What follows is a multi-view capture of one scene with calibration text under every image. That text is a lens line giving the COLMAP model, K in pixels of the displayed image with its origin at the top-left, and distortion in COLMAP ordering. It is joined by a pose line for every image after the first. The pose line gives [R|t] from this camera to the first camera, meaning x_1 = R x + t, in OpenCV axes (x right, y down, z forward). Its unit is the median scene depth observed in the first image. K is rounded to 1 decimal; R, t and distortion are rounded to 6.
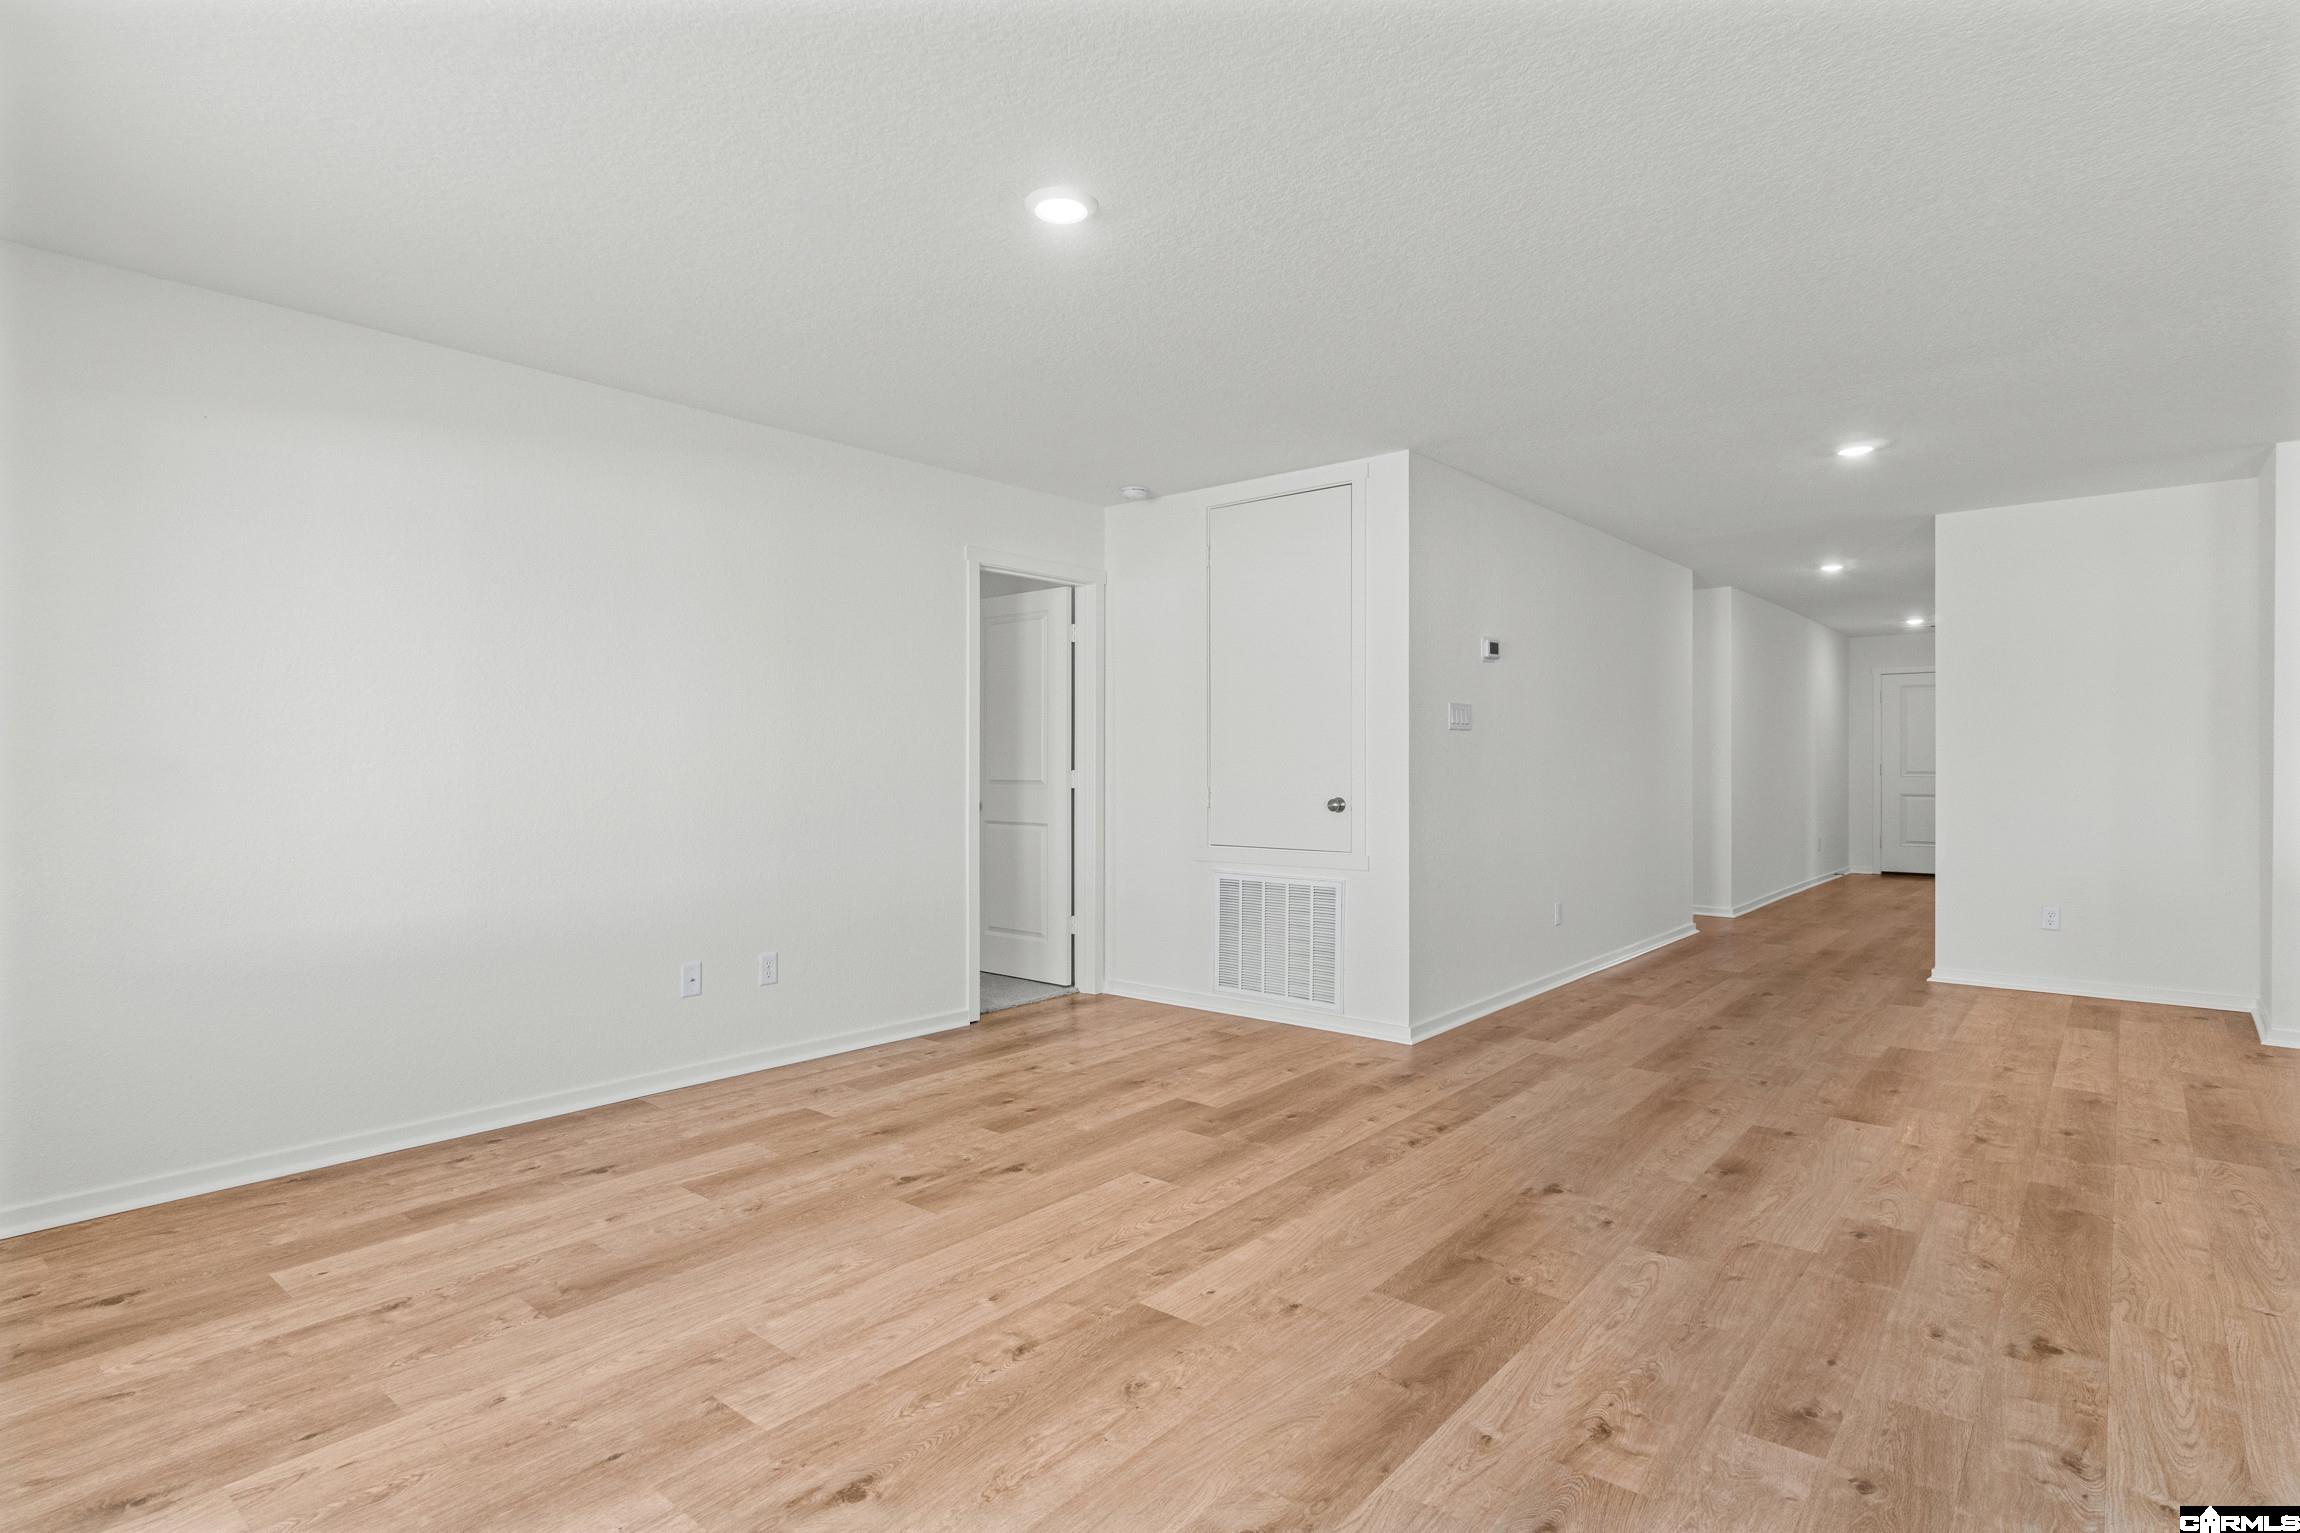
lens RADIAL K [[1175.0, 0, 1138.2], [0, 1175.0, 760.1], [0, 0, 1]] dist [-0.002190, -0.000165]
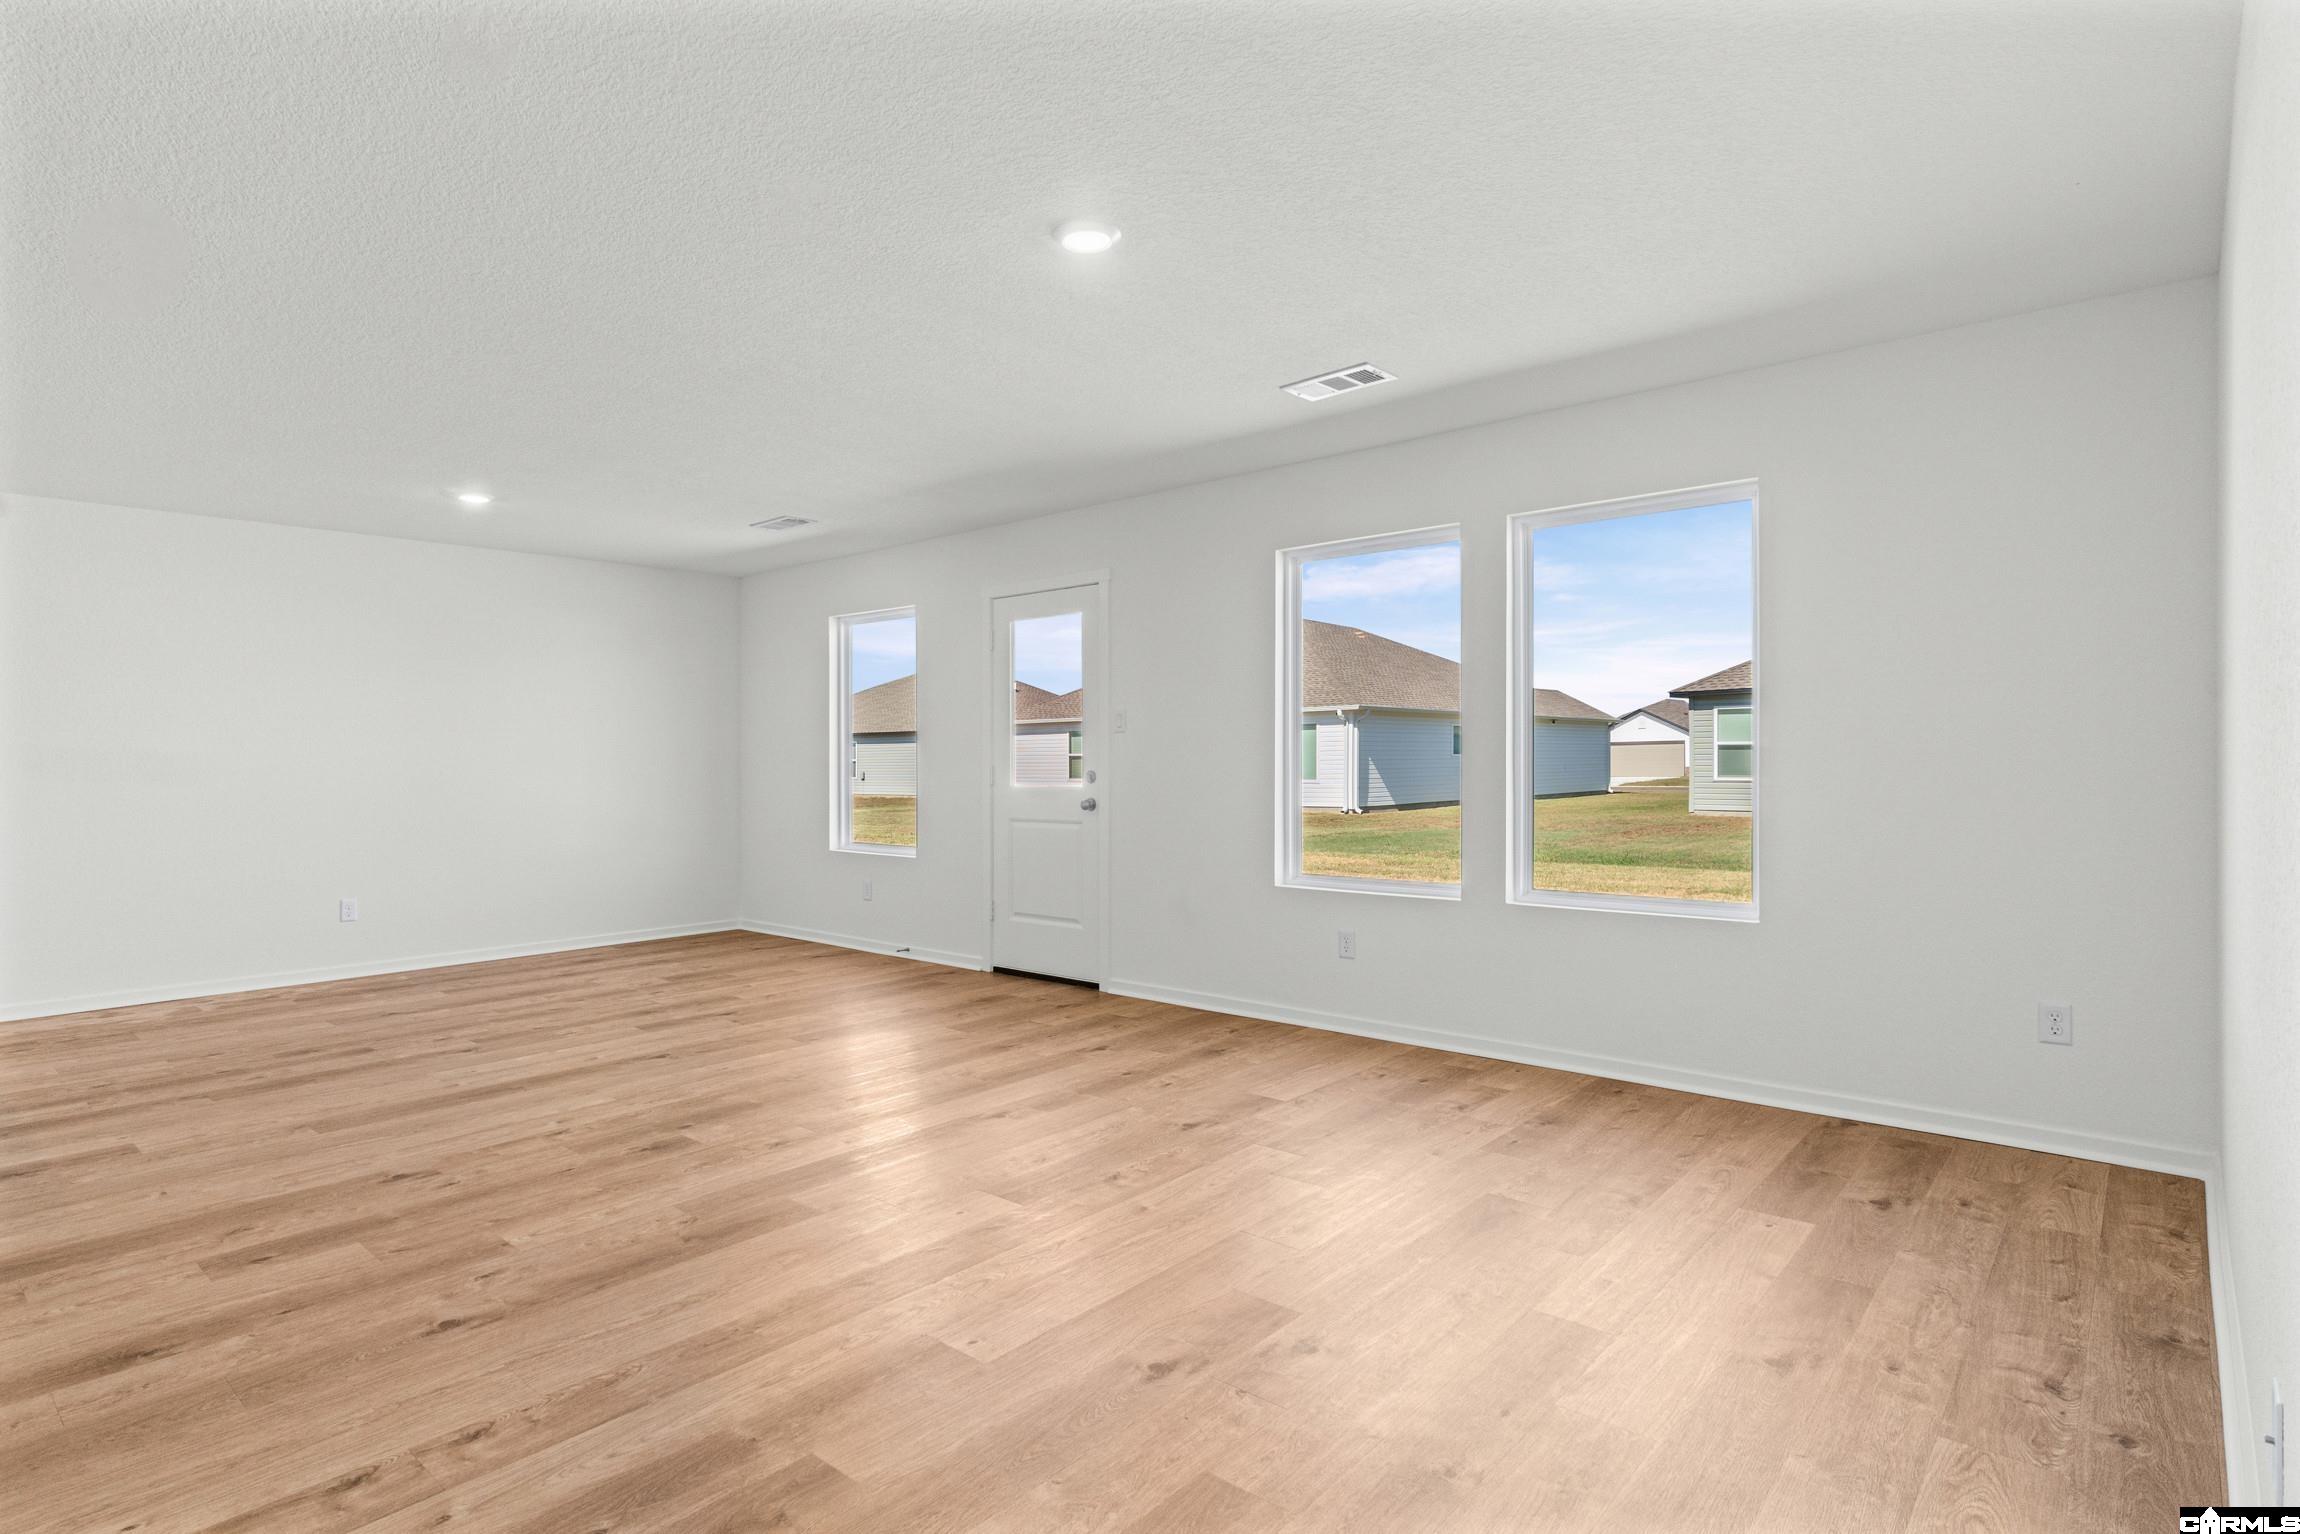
lens RADIAL K [[1175.0, 0, 1138.2], [0, 1175.0, 760.6], [0, 0, 1]] dist [-0.002190, -0.000165]
pose [[-0.999860, 0.010590, 0.012931, -0.105936], [0.010560, 0.999941, -0.002430, 0.003755], [-0.012956, -0.002293, -0.999913, 1.683765]]
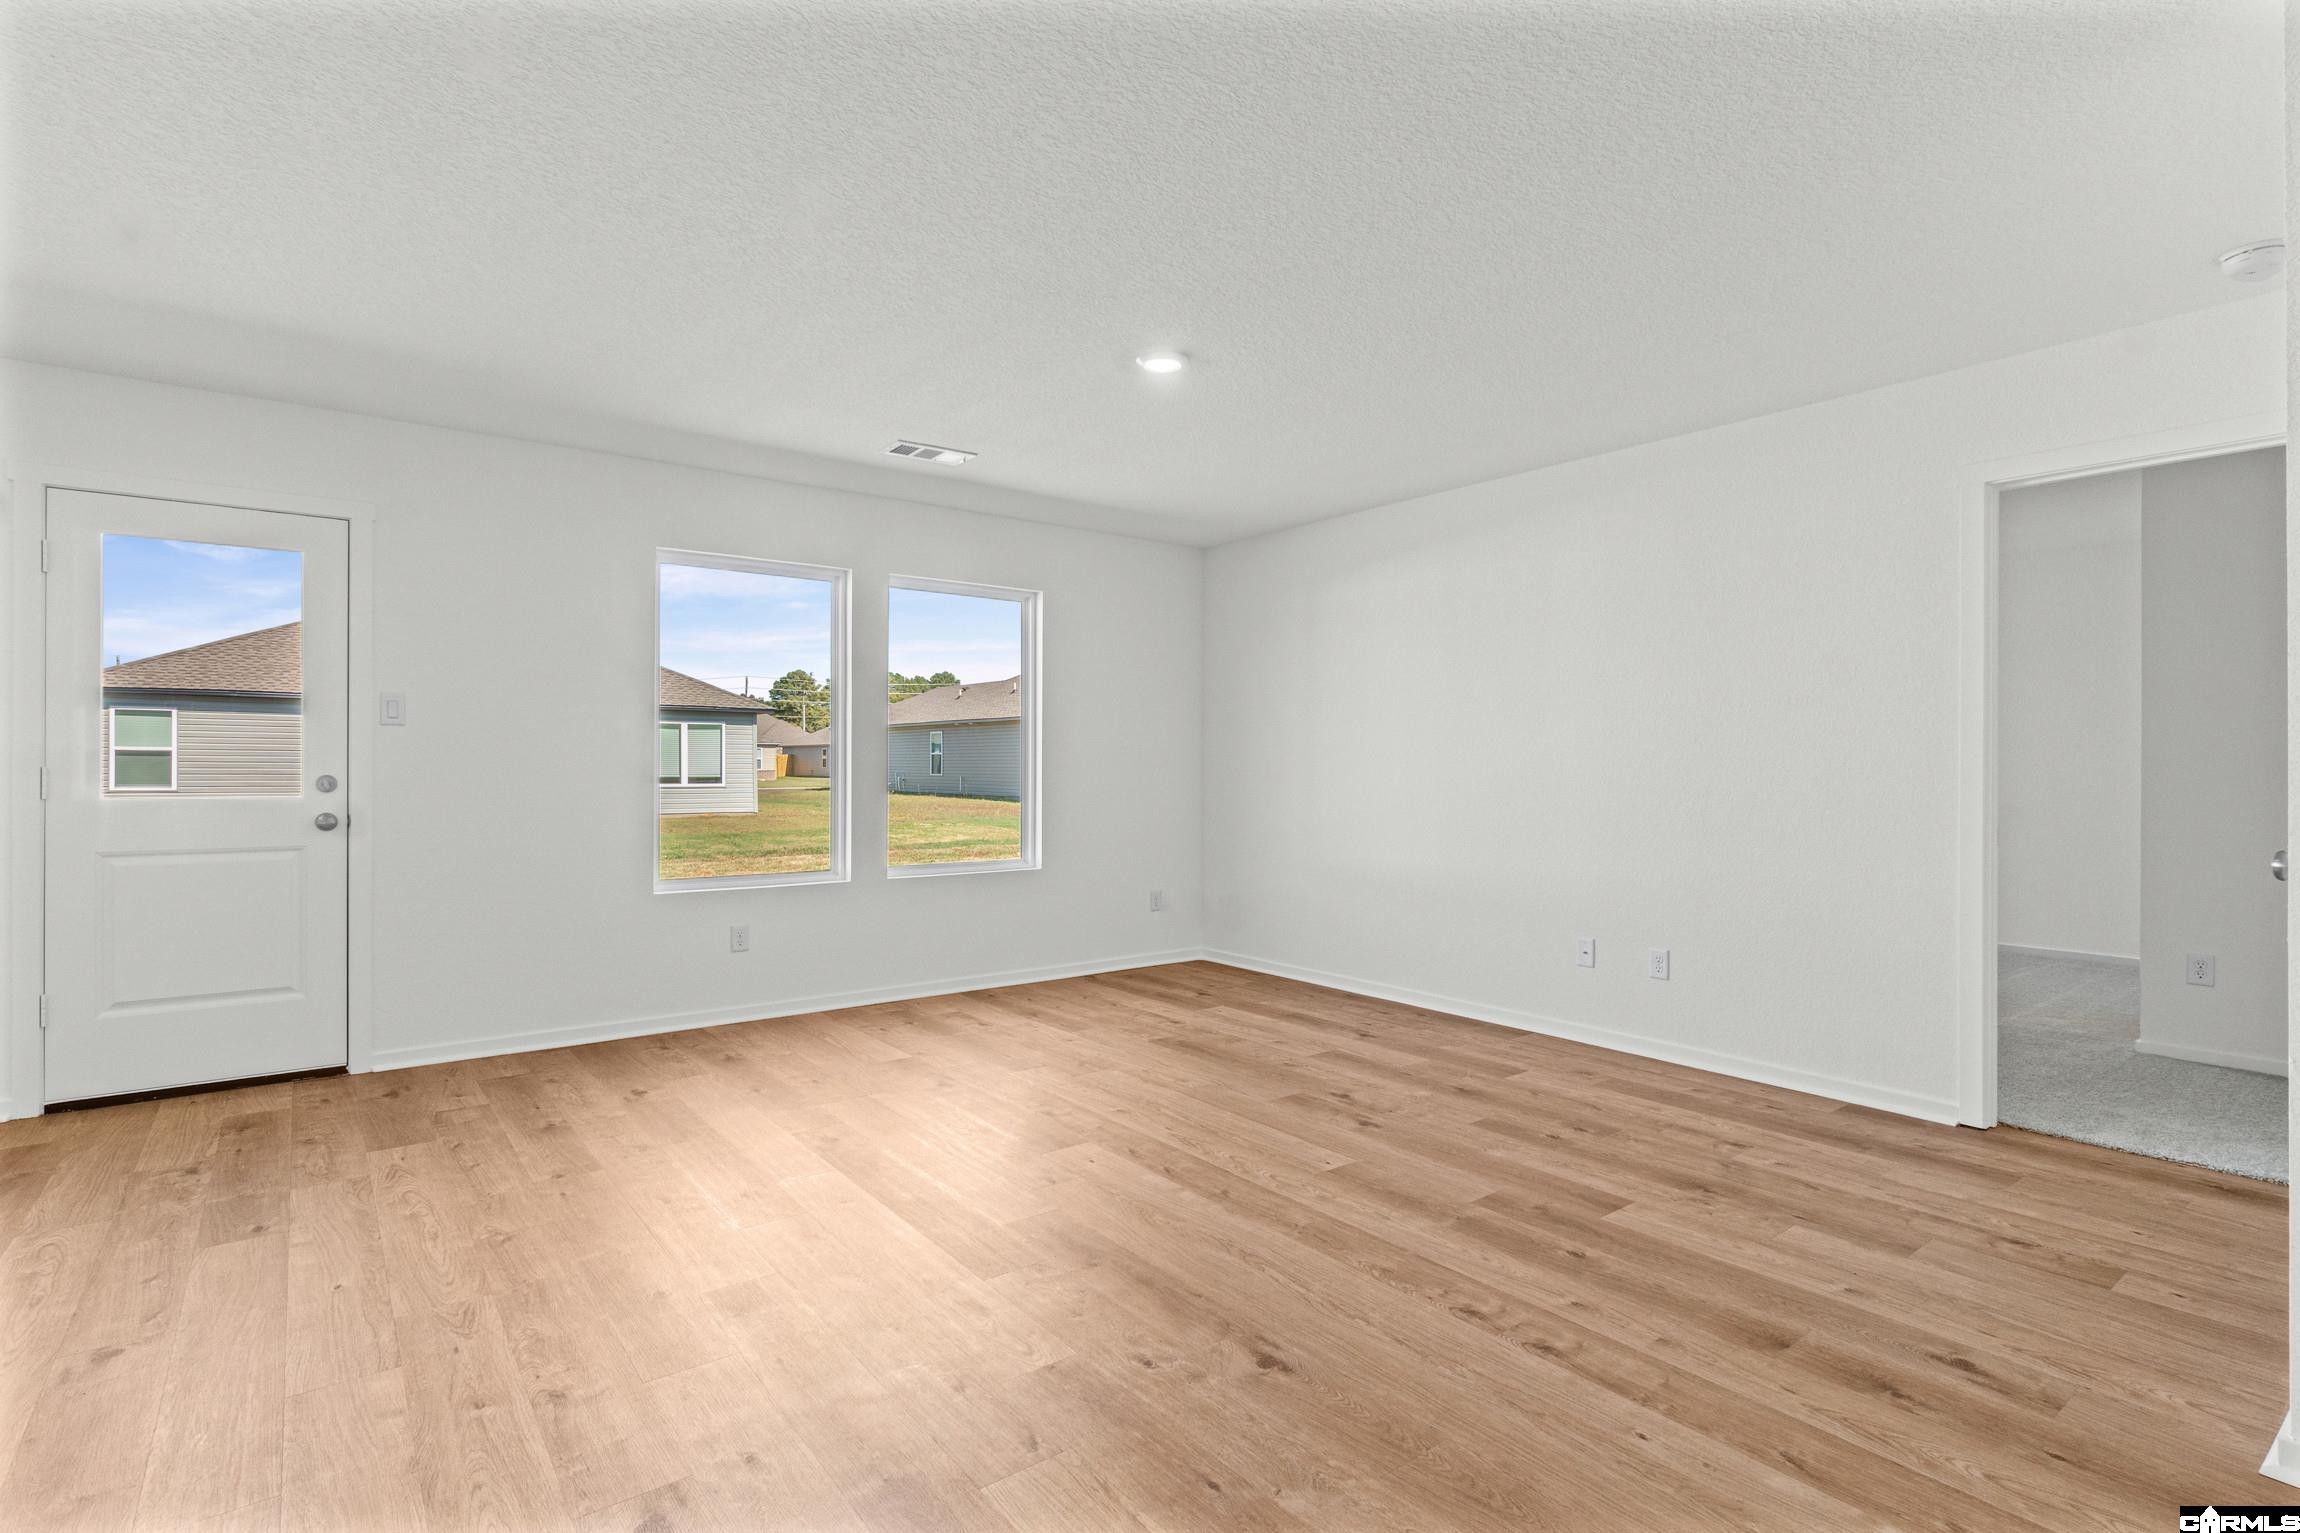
lens RADIAL K [[1080.0, 0, 1132.9], [0, 1080.0, 772.8], [0, 0, 1]] dist [-0.011472, -0.000003]
pose [[-0.213159, 0.007934, -0.976985, 0.964767], [-0.000163, 0.999967, 0.008157, 0.001176], [0.977017, 0.001898, -0.213151, 1.010943]]
